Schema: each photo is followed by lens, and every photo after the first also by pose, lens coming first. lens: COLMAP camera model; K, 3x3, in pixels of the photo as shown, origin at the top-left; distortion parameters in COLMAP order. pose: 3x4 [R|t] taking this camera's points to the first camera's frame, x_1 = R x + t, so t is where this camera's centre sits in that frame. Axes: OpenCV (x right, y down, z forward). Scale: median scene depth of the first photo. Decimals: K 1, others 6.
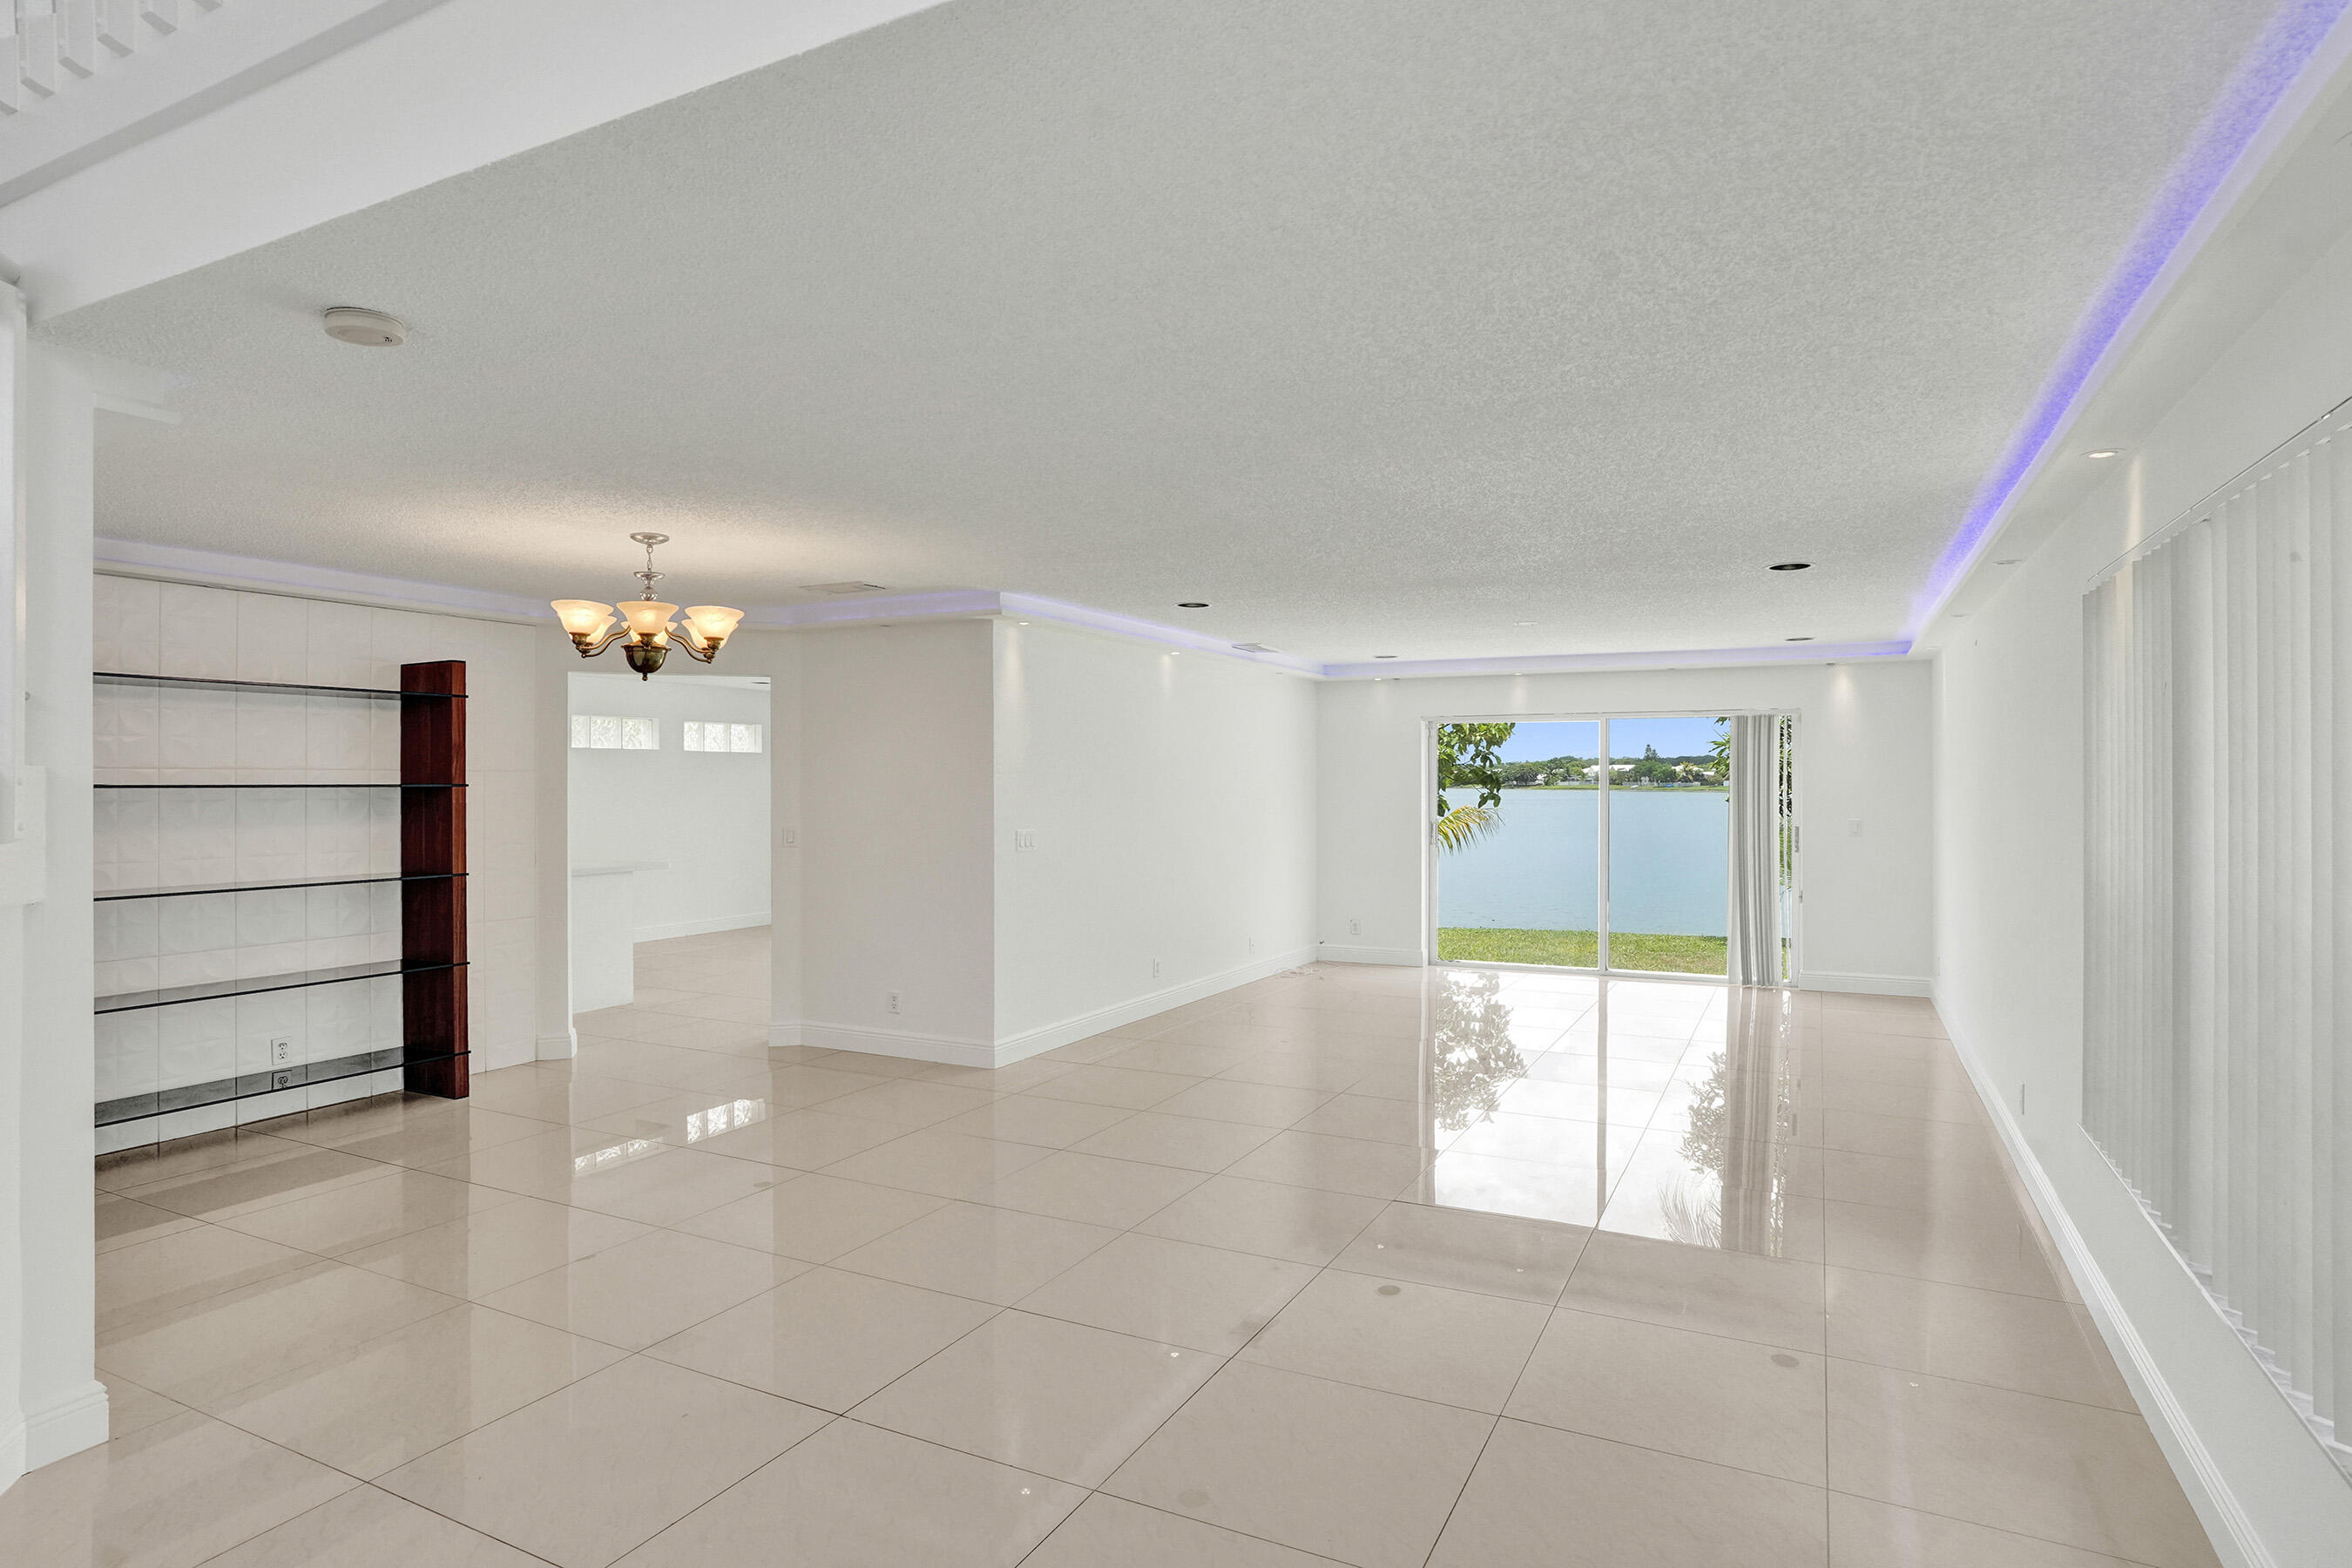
lens RADIAL K [[1252.0, 0, 1165.9], [0, 1252.0, 771.5], [0, 0, 1]] dist [-0.044789, 0.019201]
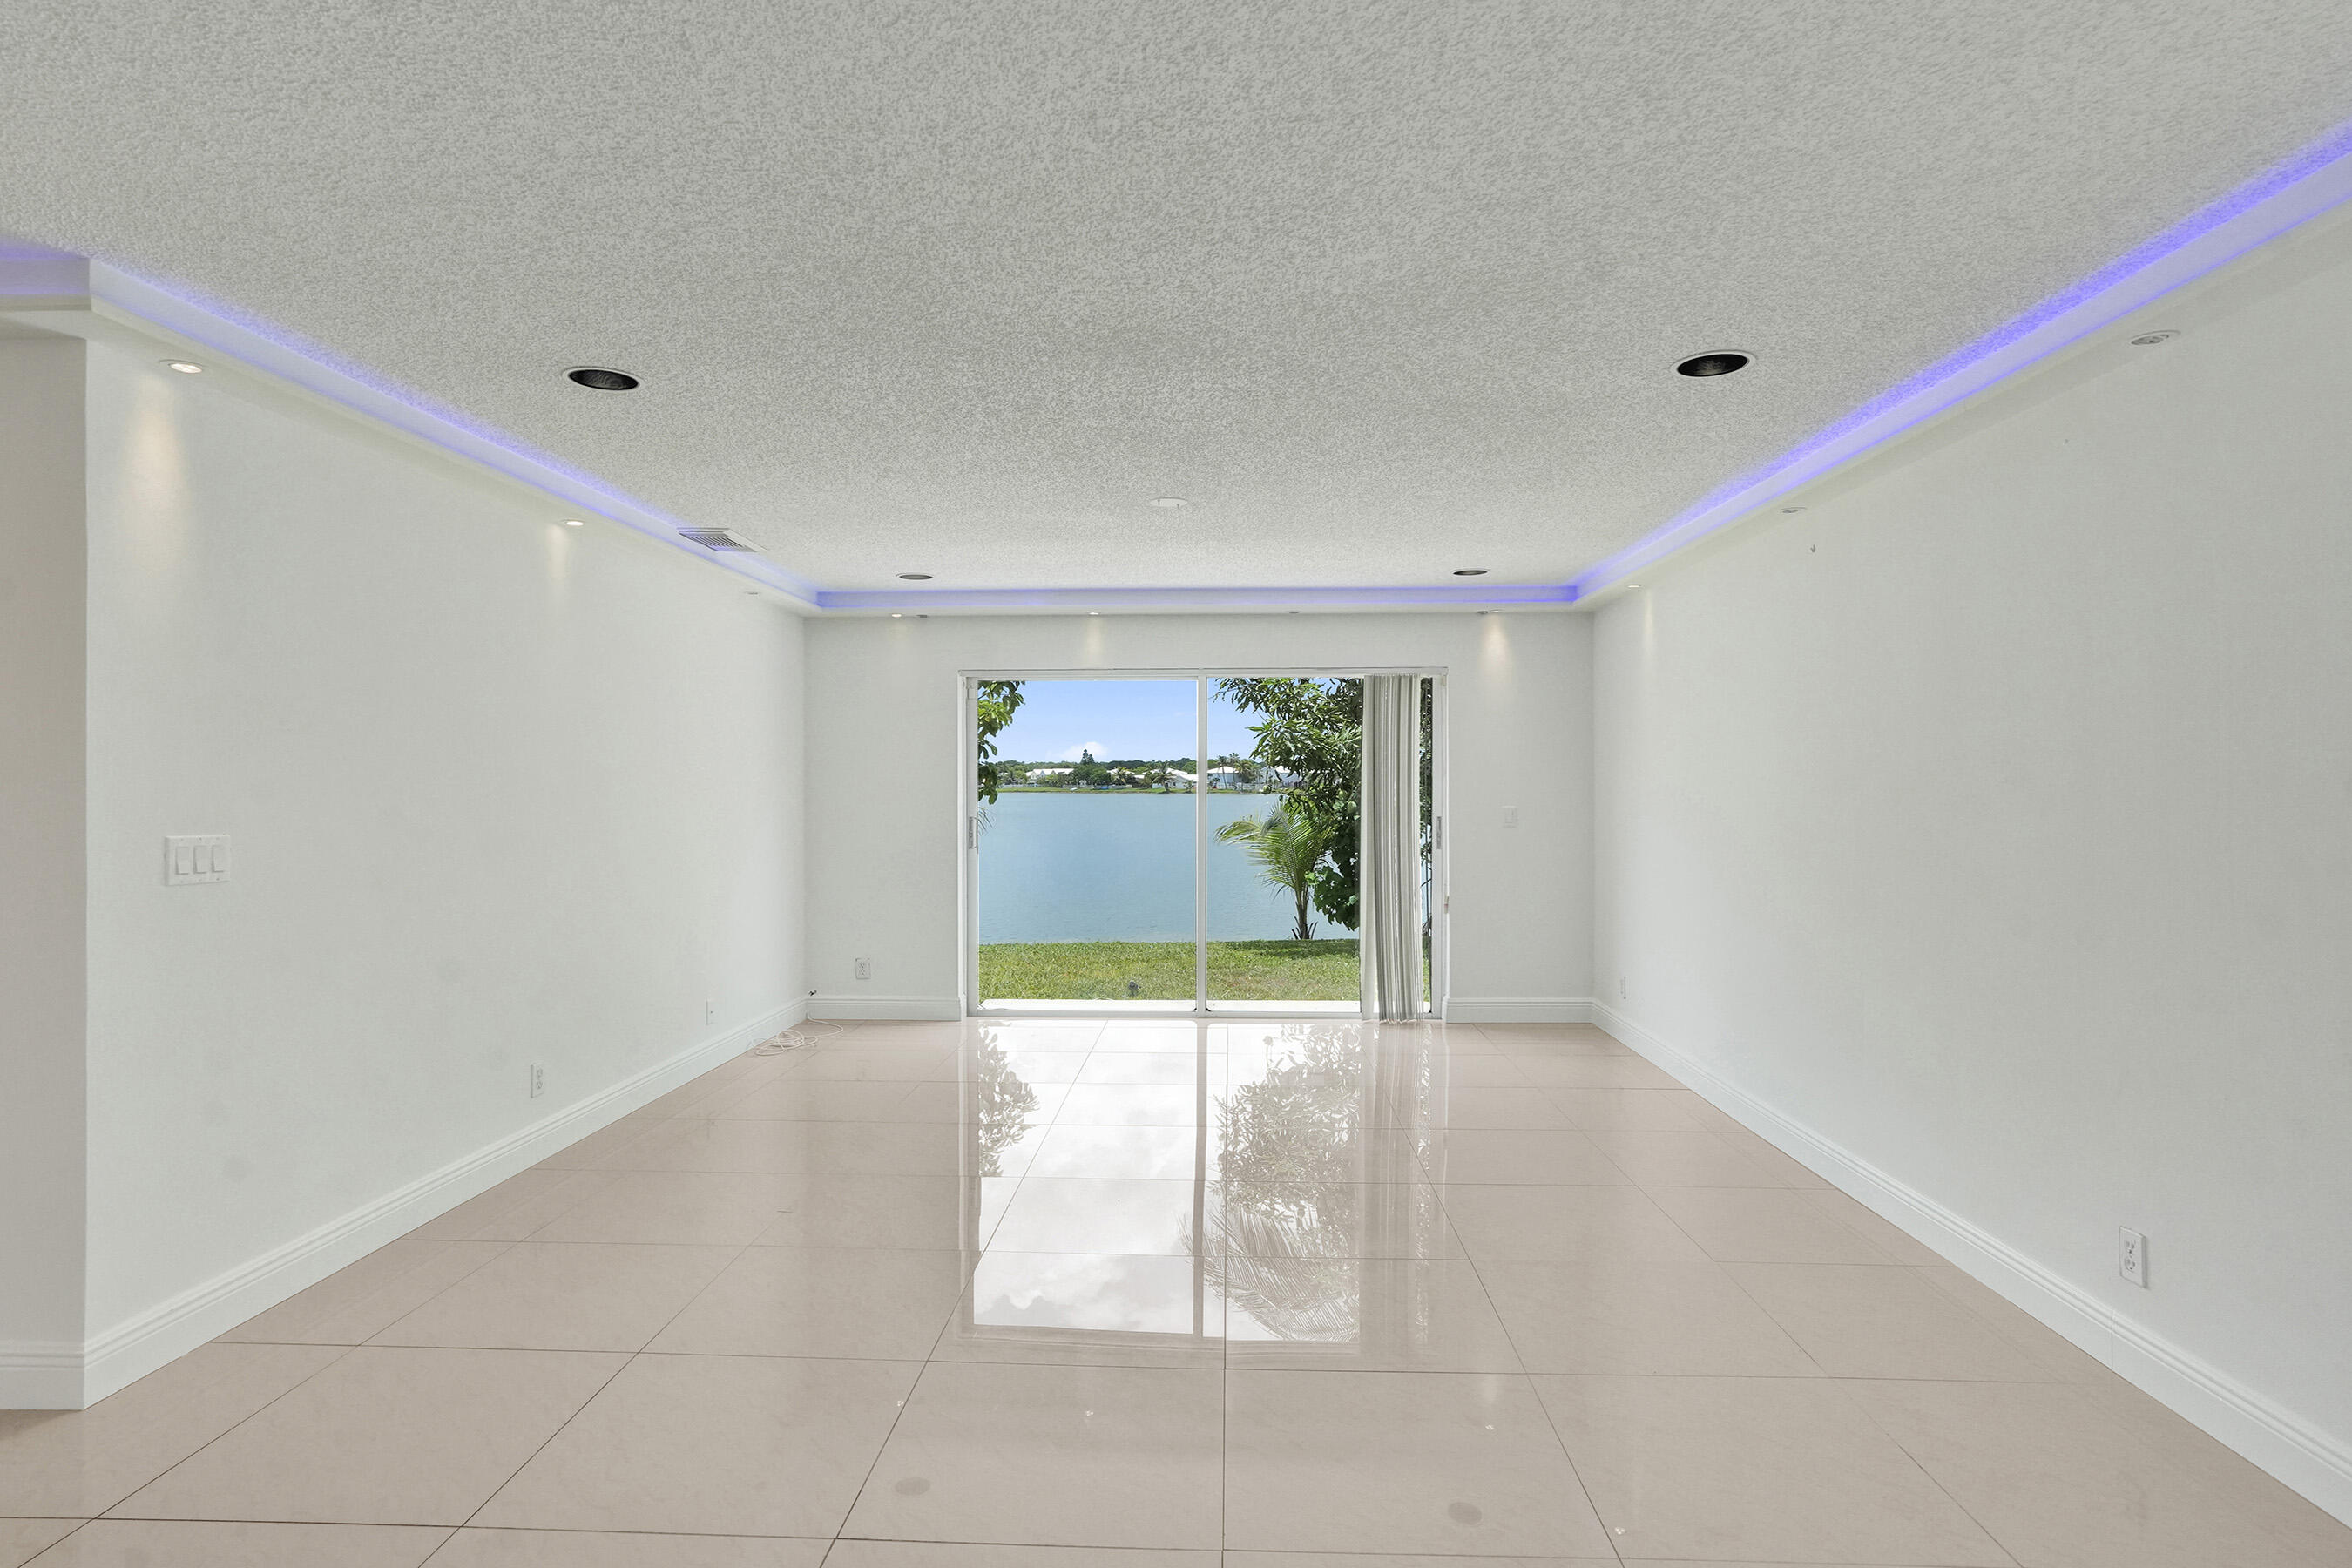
lens RADIAL K [[1252.0, 0, 1182.5], [0, 1252.0, 778.8], [0, 0, 1]] dist [-0.044789, 0.019201]
pose [[0.901290, 0.001088, 0.433214, 0.011898], [-0.002488, 0.999993, 0.002664, 0.018064], [-0.433208, -0.003479, 0.901287, 0.338194]]
